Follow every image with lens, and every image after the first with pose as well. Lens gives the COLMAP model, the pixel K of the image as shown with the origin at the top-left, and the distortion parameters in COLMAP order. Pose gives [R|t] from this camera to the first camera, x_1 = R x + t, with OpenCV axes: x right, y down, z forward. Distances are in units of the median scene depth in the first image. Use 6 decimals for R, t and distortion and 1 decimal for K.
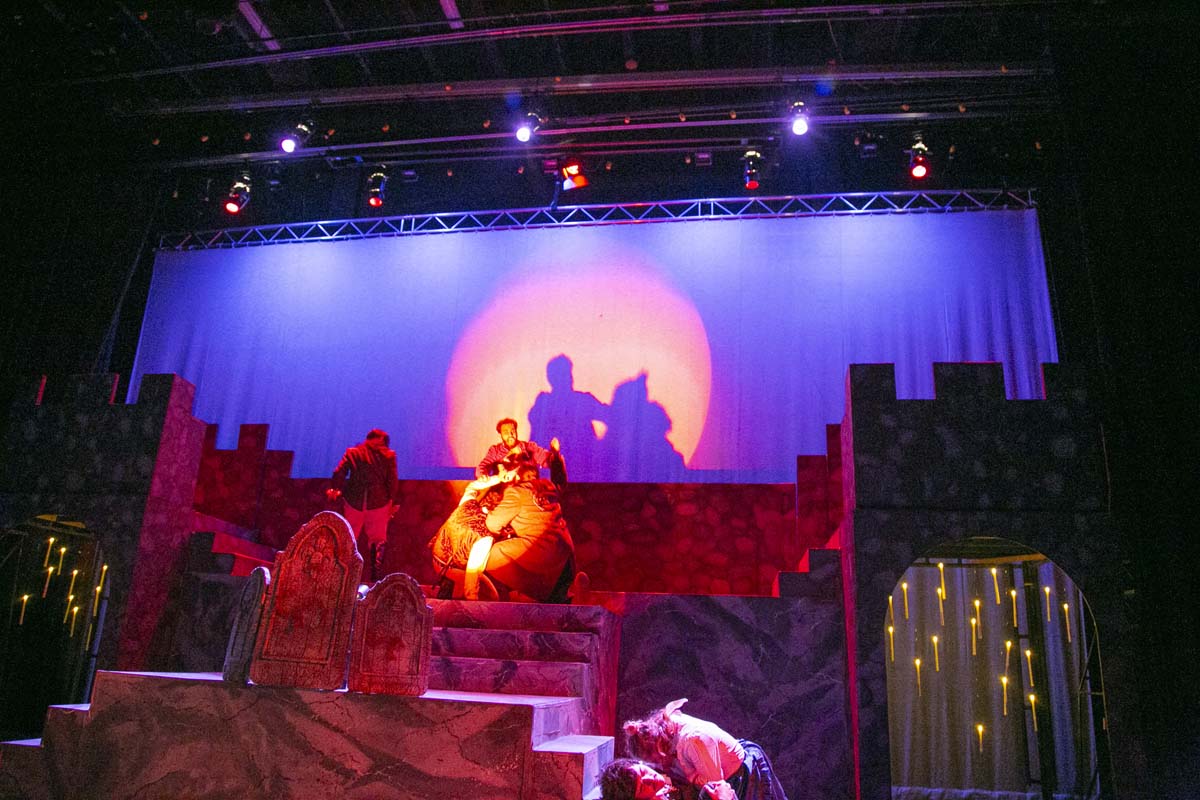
lens RADIAL K [[821.6, 0, 604.8], [0, 821.6, 395.4], [0, 0, 1]] dist [-0.096259, 0.029968]
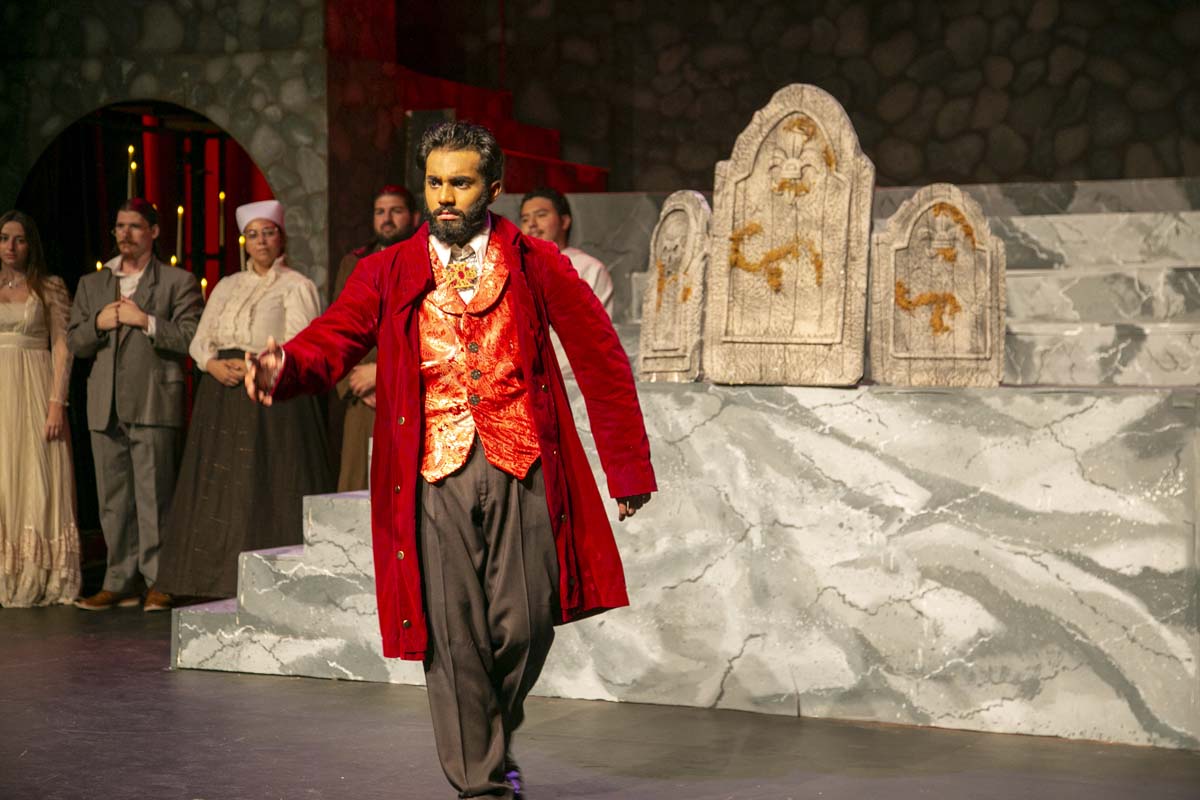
lens RADIAL K [[2405.7, 0, 594.4], [0, 2405.7, 394.8], [0, 0, 1]] dist [0.369777, 0.000000]
pose [[0.963361, -0.032802, -0.266194, -0.025709], [0.118168, 0.942882, 0.311463, -0.142187], [0.240773, -0.331507, 0.912212, -0.467371]]
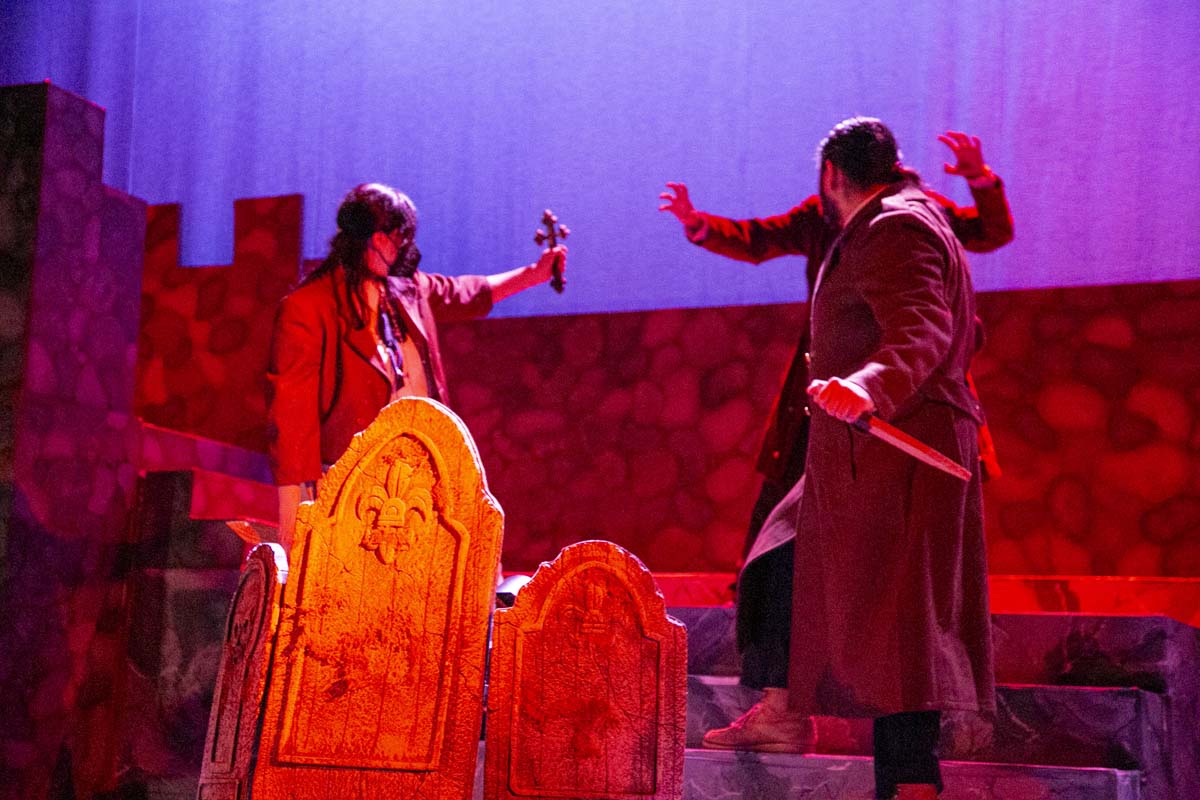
lens RADIAL K [[2208.3, 0, 595.8], [0, 2208.3, 393.7], [0, 0, 1]] dist [0.268157, 0.000000]
pose [[0.956218, -0.051473, -0.288092, 0.044317], [0.092545, 0.987079, 0.130810, 0.004820], [0.277636, -0.151745, 0.948626, -0.008350]]
